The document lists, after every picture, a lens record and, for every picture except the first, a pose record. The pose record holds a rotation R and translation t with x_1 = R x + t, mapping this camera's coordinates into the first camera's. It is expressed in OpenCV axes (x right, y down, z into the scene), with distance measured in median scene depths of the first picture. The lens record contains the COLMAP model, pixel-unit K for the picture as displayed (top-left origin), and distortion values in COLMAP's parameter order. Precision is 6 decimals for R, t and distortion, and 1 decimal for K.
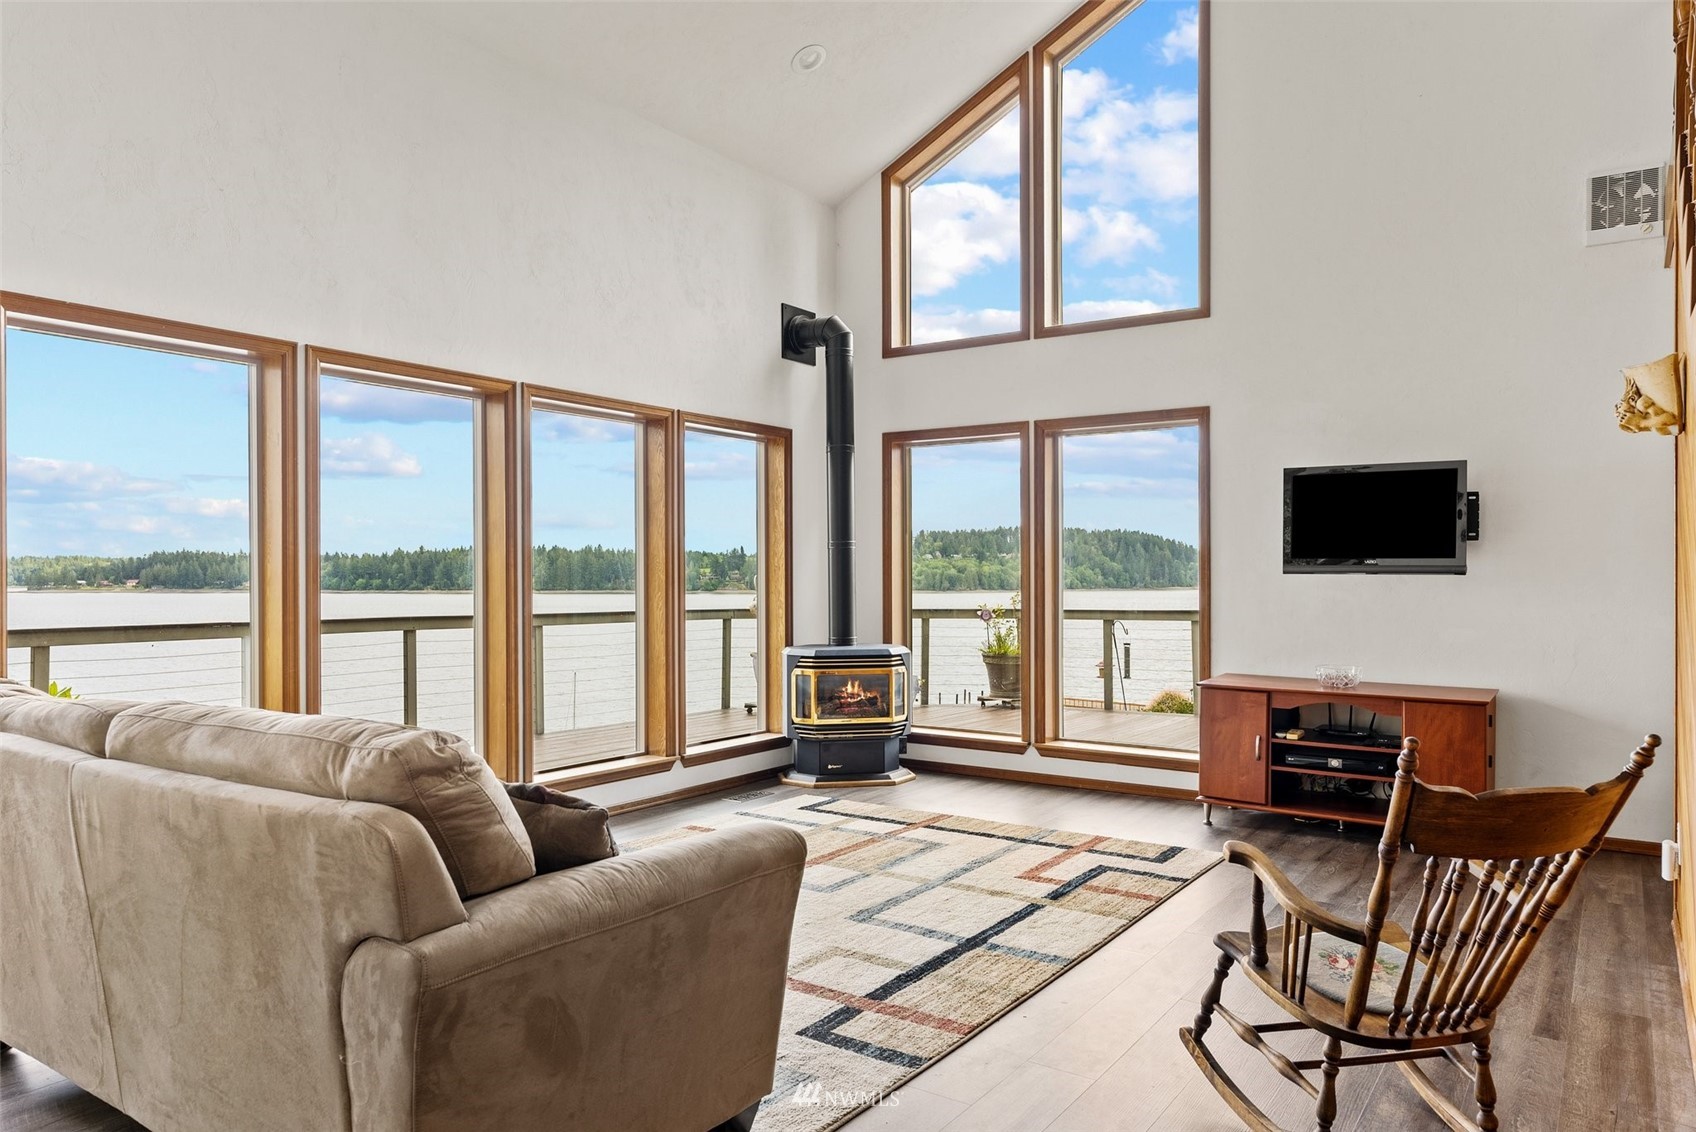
lens RADIAL K [[1112.7, 0, 849.6], [0, 1112.7, 575.2], [0, 0, 1]] dist [0.006529, -0.003898]
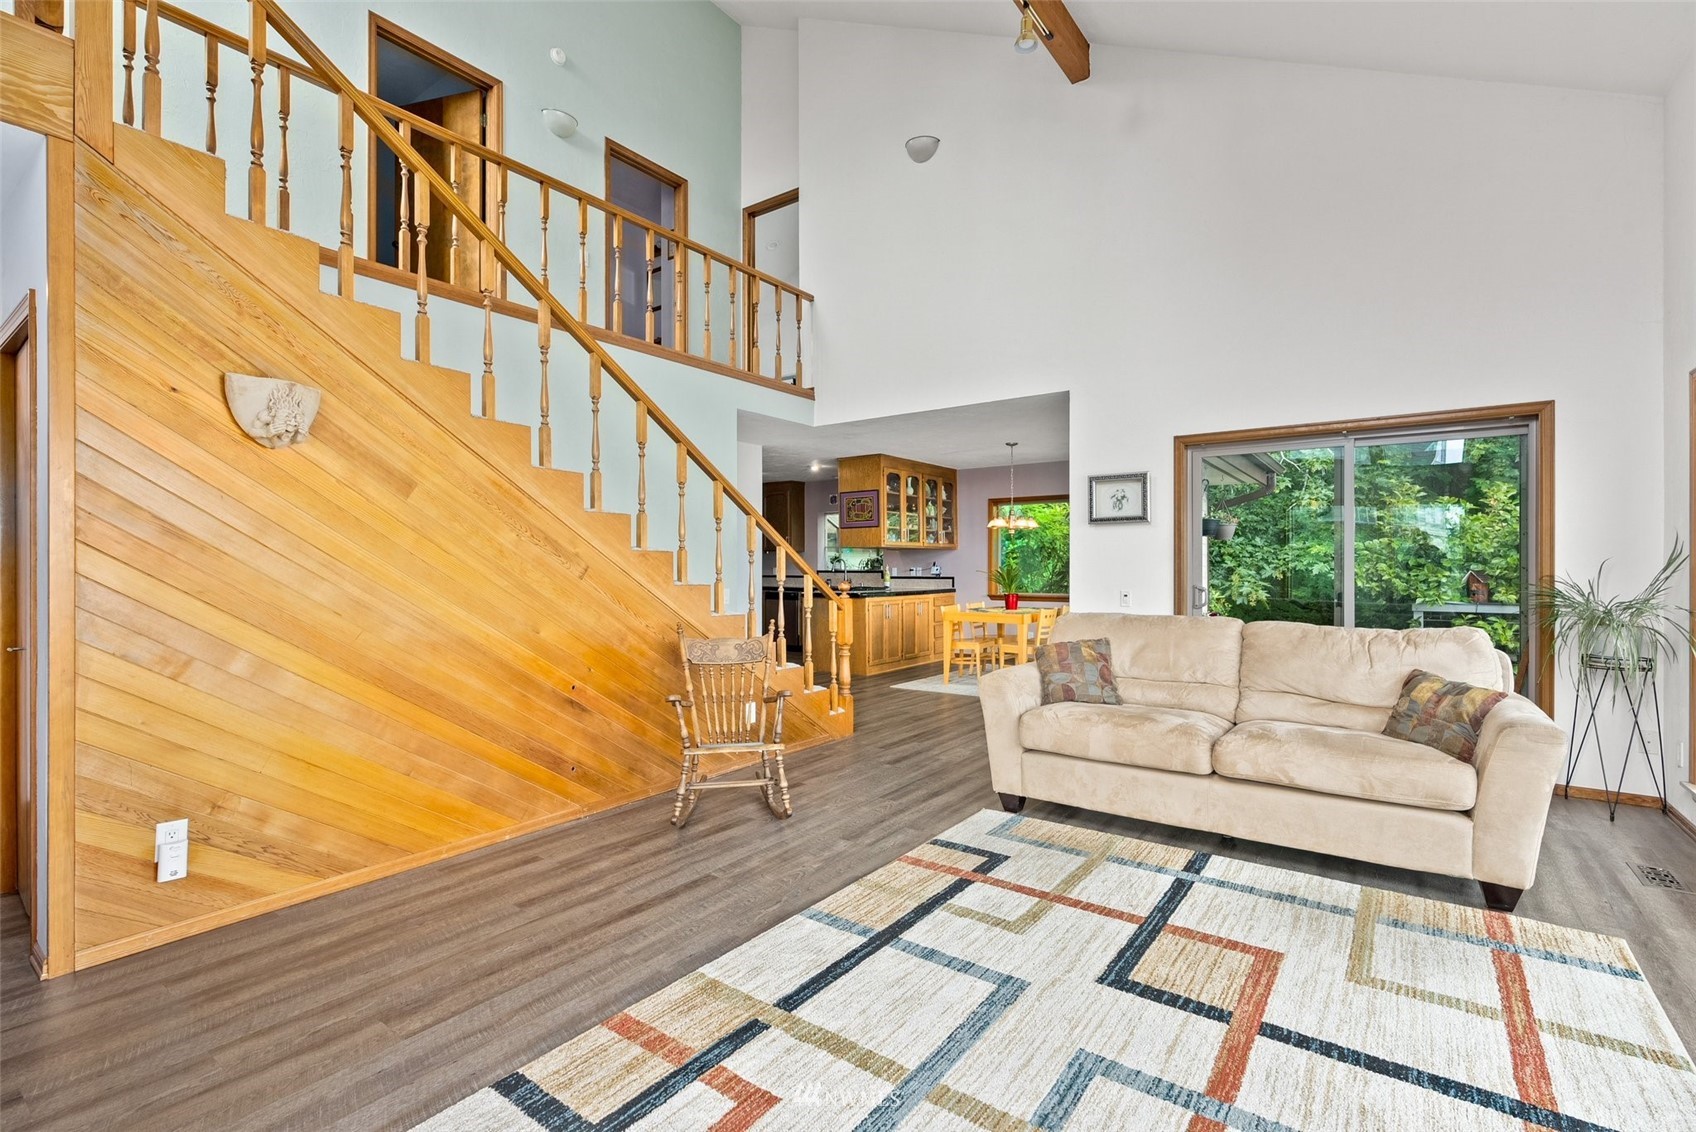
lens RADIAL K [[760.2, 0, 854.8], [0, 760.2, 569.1], [0, 0, 1]] dist [-0.005614, -0.001040]
pose [[-0.999876, -0.000384, 0.015746, 0.091541], [-0.000437, 0.999994, -0.003340, 0.002005], [-0.015745, -0.003346, -0.999870, 1.221878]]
